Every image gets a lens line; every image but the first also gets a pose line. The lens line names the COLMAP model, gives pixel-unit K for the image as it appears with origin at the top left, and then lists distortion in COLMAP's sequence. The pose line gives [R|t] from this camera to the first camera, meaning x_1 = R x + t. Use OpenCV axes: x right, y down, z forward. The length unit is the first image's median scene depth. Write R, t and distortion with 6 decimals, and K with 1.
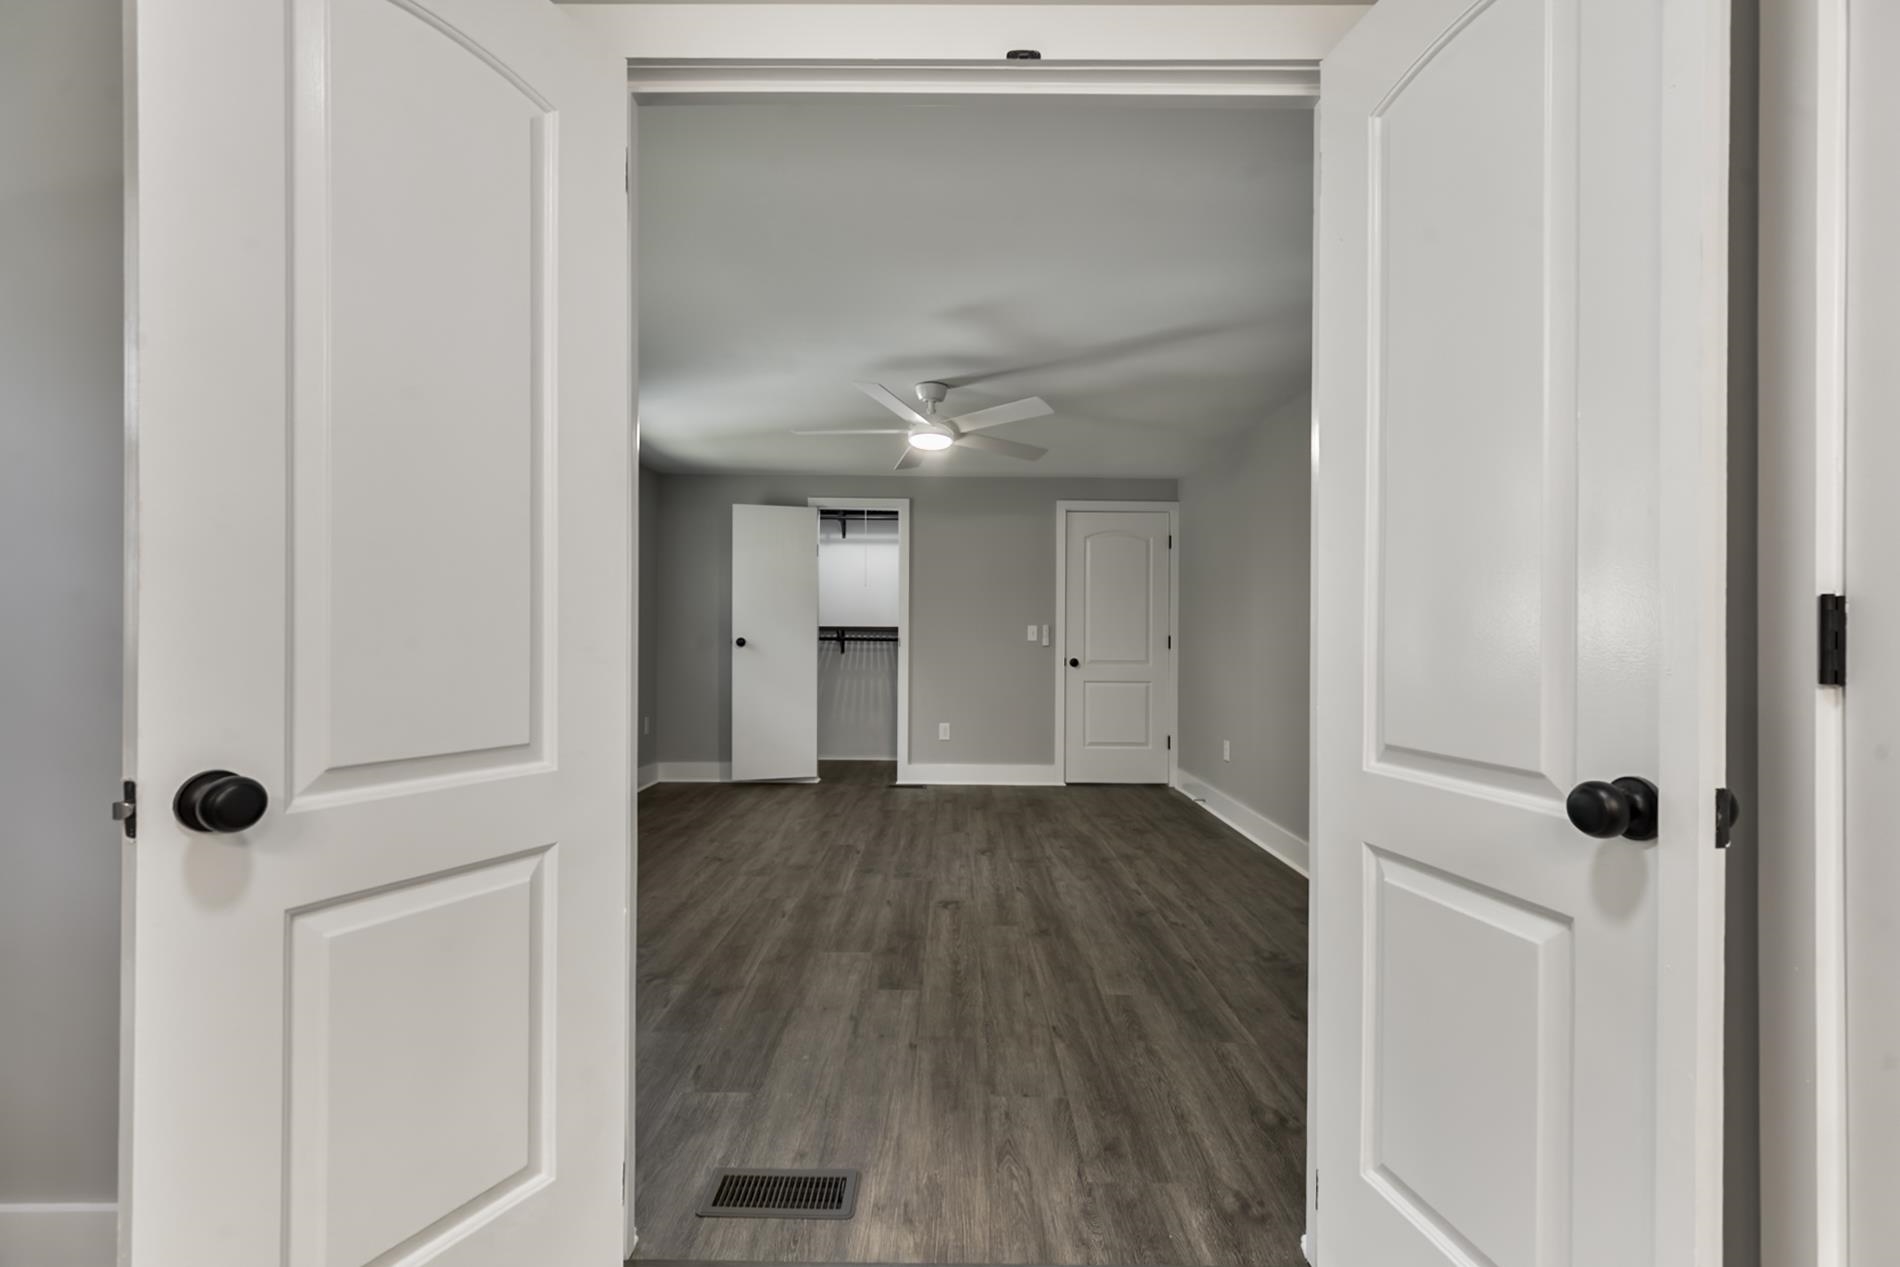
lens RADIAL K [[869.2, 0, 951.1], [0, 869.2, 635.3], [0, 0, 1]] dist [0.008090, 0.000388]
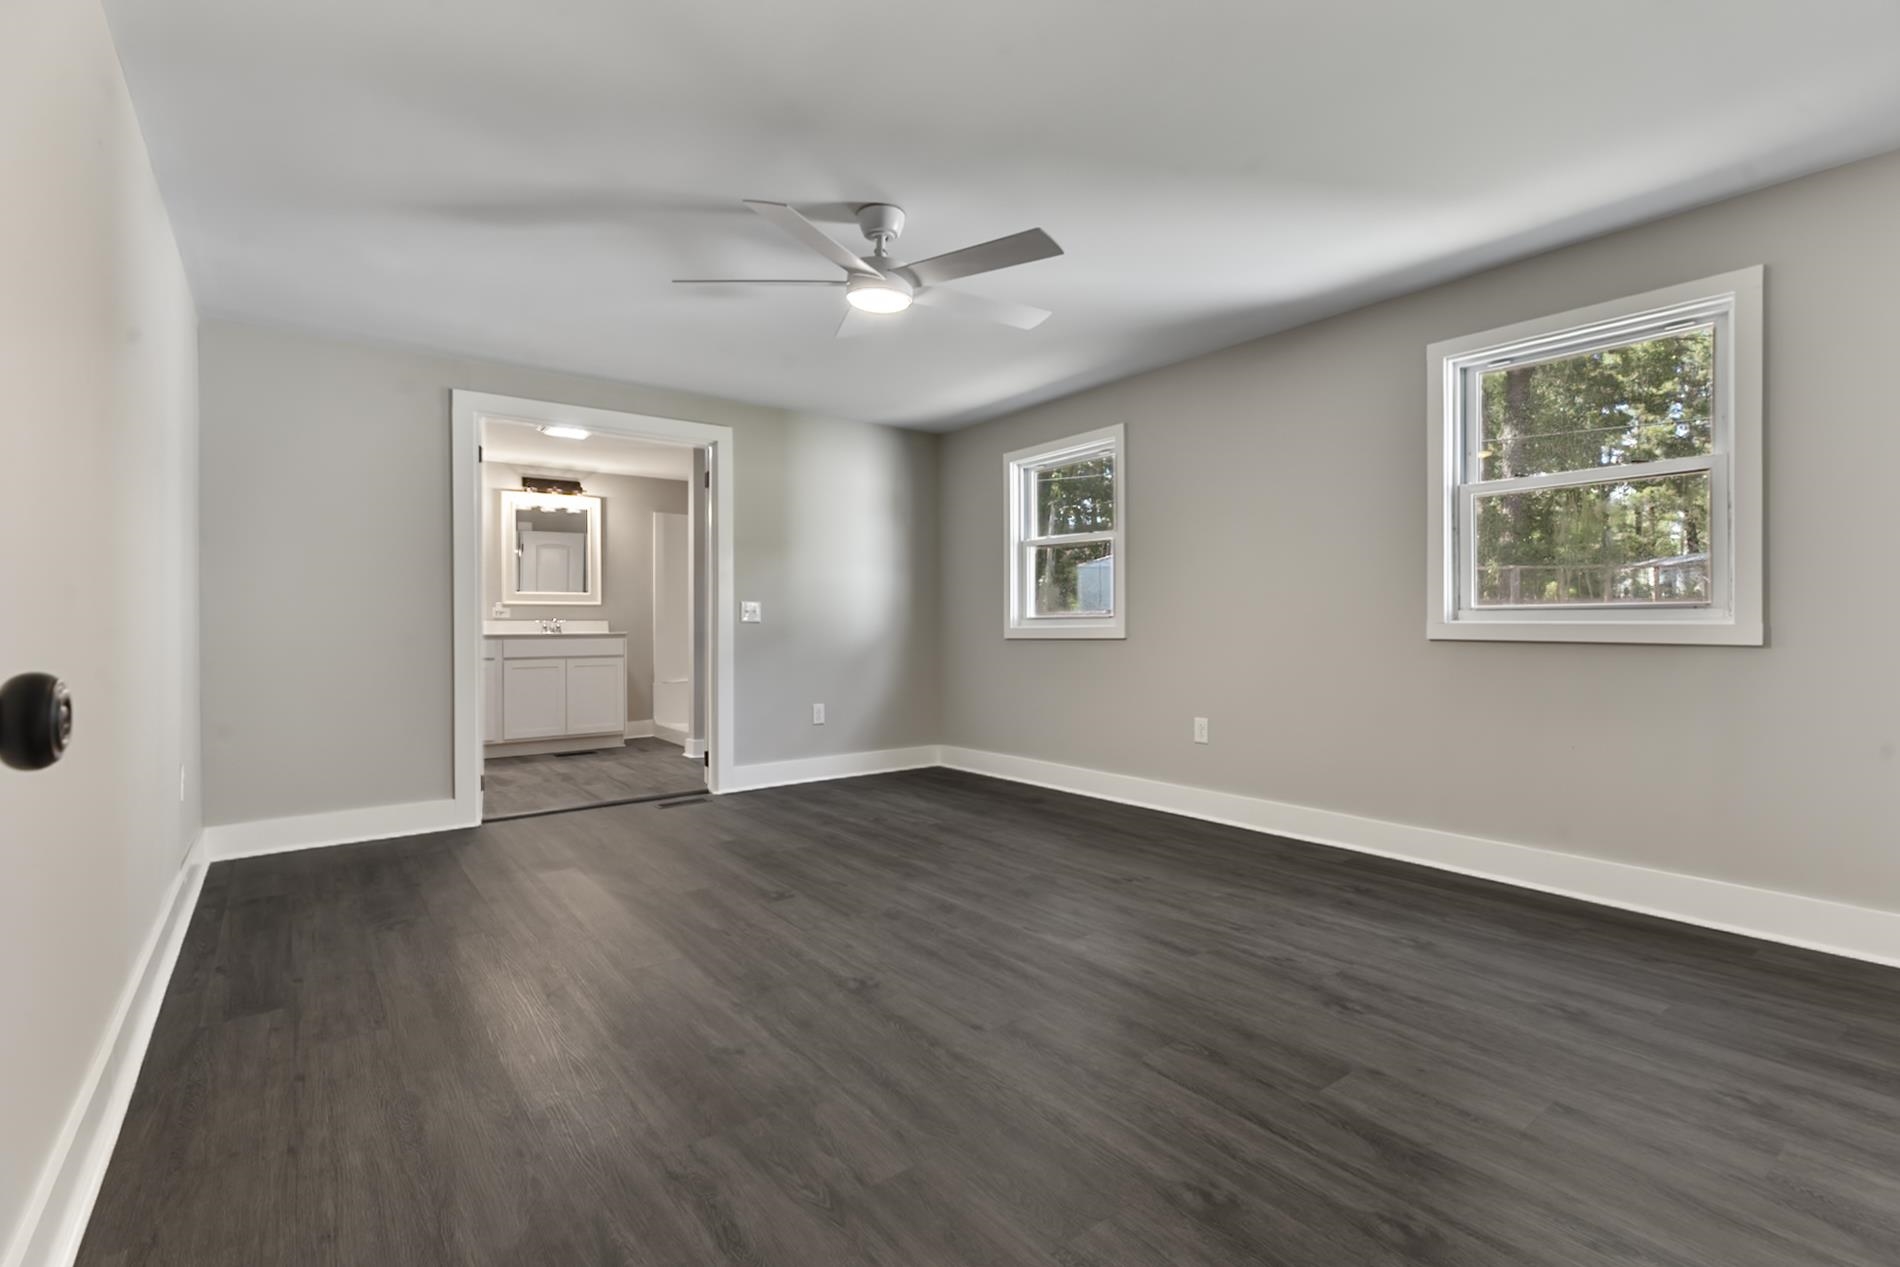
lens RADIAL K [[869.2, 0, 950.9], [0, 869.2, 622.8], [0, 0, 1]] dist [0.008090, 0.000388]
pose [[-0.795850, -0.003740, -0.605482, 0.385782], [-0.000579, 0.999985, -0.005416, 0.037096], [0.605494, -0.003959, -0.795840, 1.772872]]
